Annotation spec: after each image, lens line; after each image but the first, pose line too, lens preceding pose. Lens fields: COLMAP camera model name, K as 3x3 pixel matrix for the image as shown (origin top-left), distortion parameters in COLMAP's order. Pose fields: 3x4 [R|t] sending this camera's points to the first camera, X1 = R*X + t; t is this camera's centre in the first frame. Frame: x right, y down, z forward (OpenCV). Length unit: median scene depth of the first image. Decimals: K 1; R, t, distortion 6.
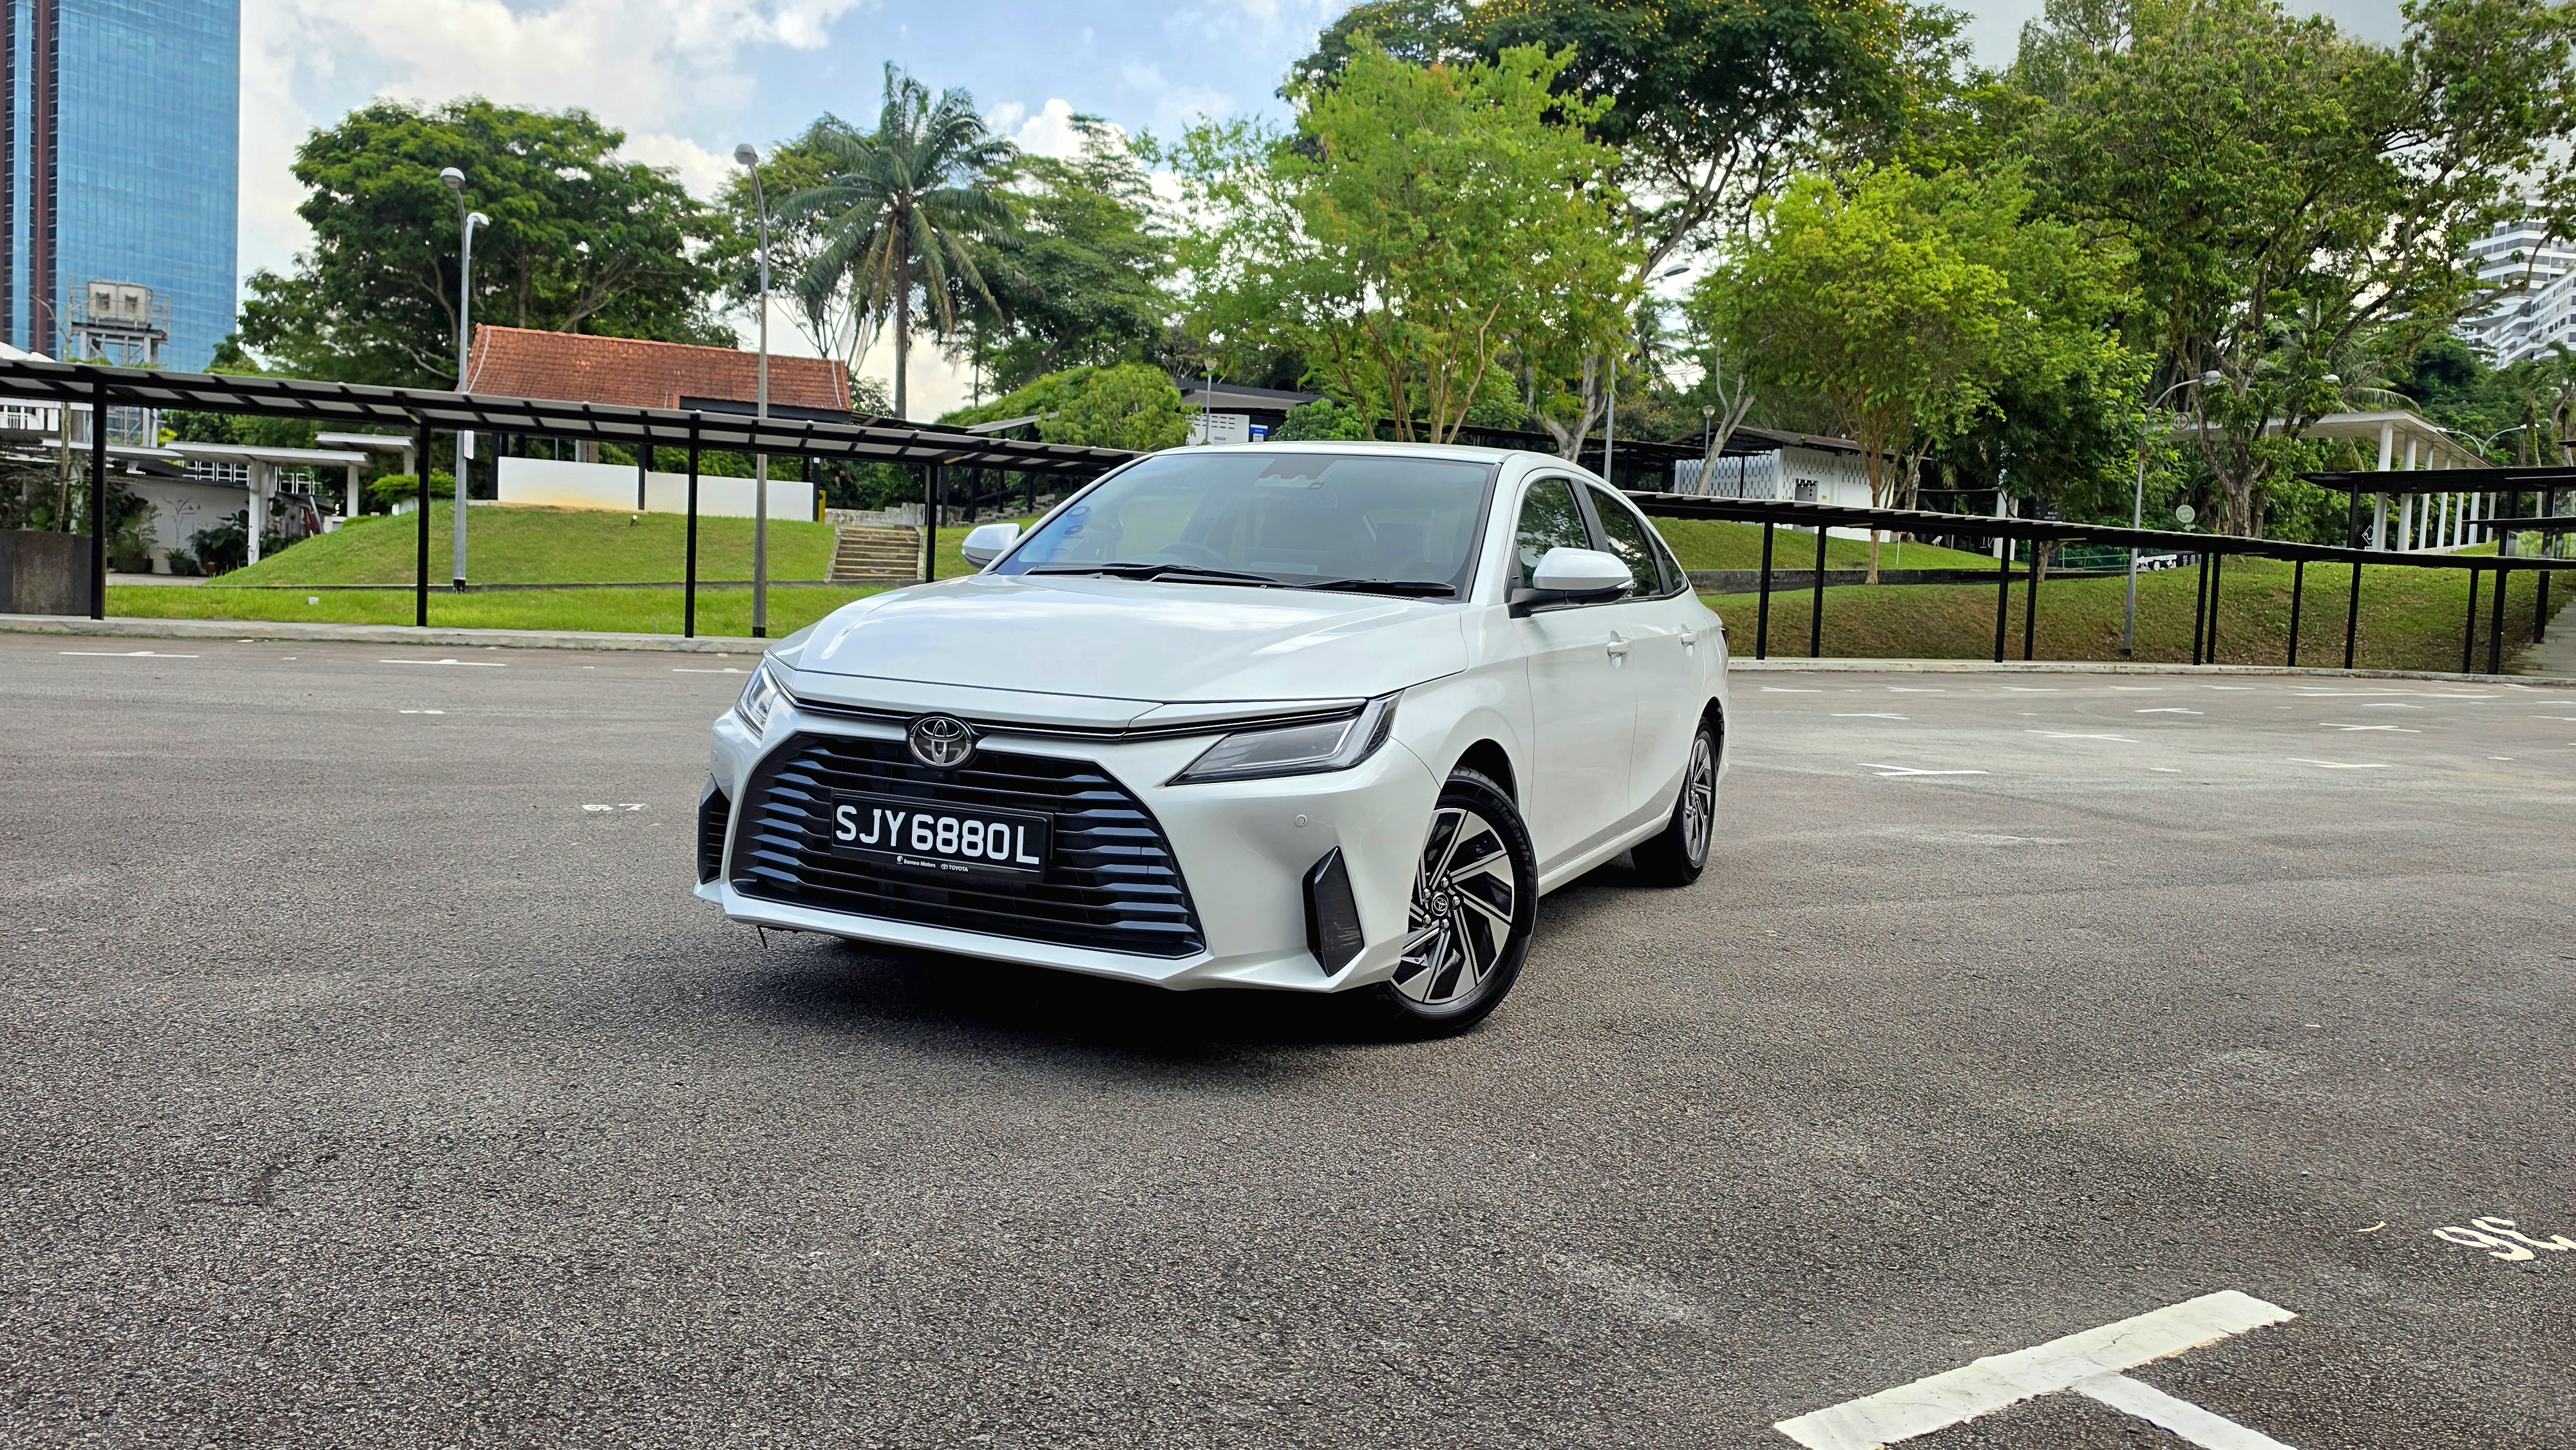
lens RADIAL K [[1981.9, 0, 1288.0], [0, 1981.9, 725.0], [0, 0, 1]] dist [0.002418, -0.006677]
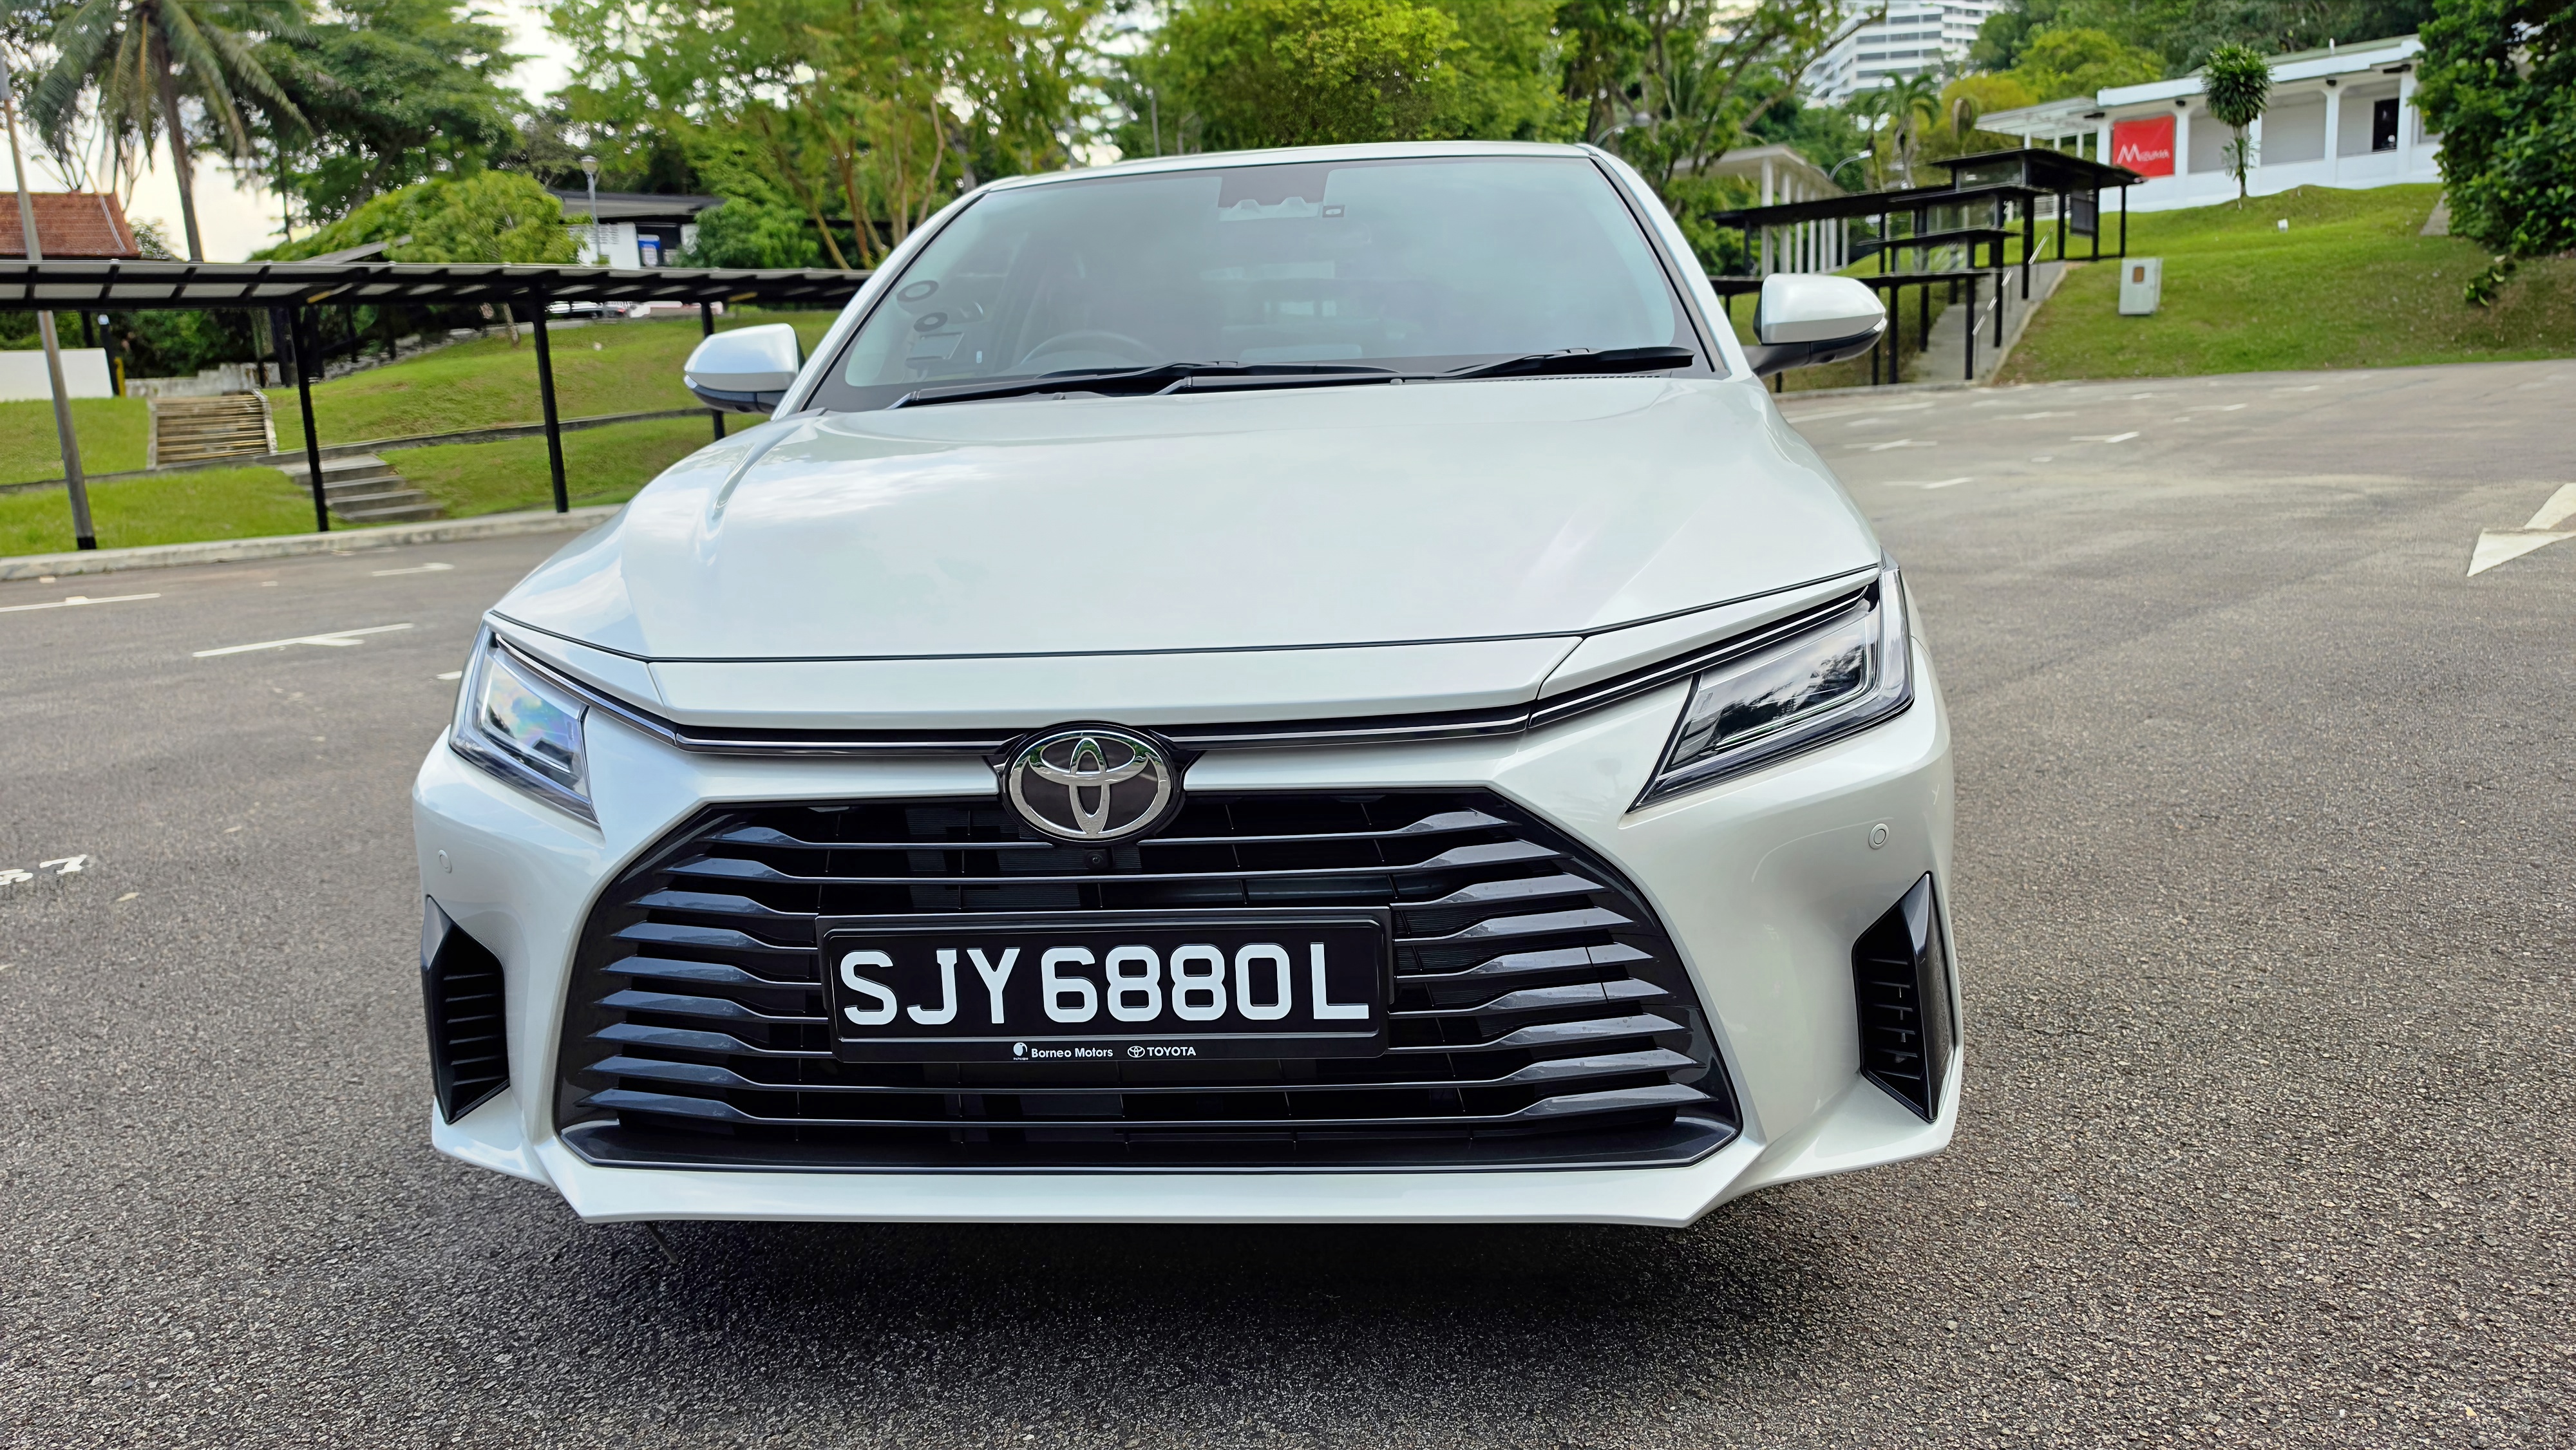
lens RADIAL K [[1890.6, 0, 1288.0], [0, 1890.6, 725.0], [0, 0, 1]] dist [-0.030143, 0.001138]
pose [[0.936044, -0.152229, 0.317249, -0.069084], [0.117444, 0.985036, 0.126142, -0.013797], [-0.331704, -0.080815, 0.939915, 0.151688]]
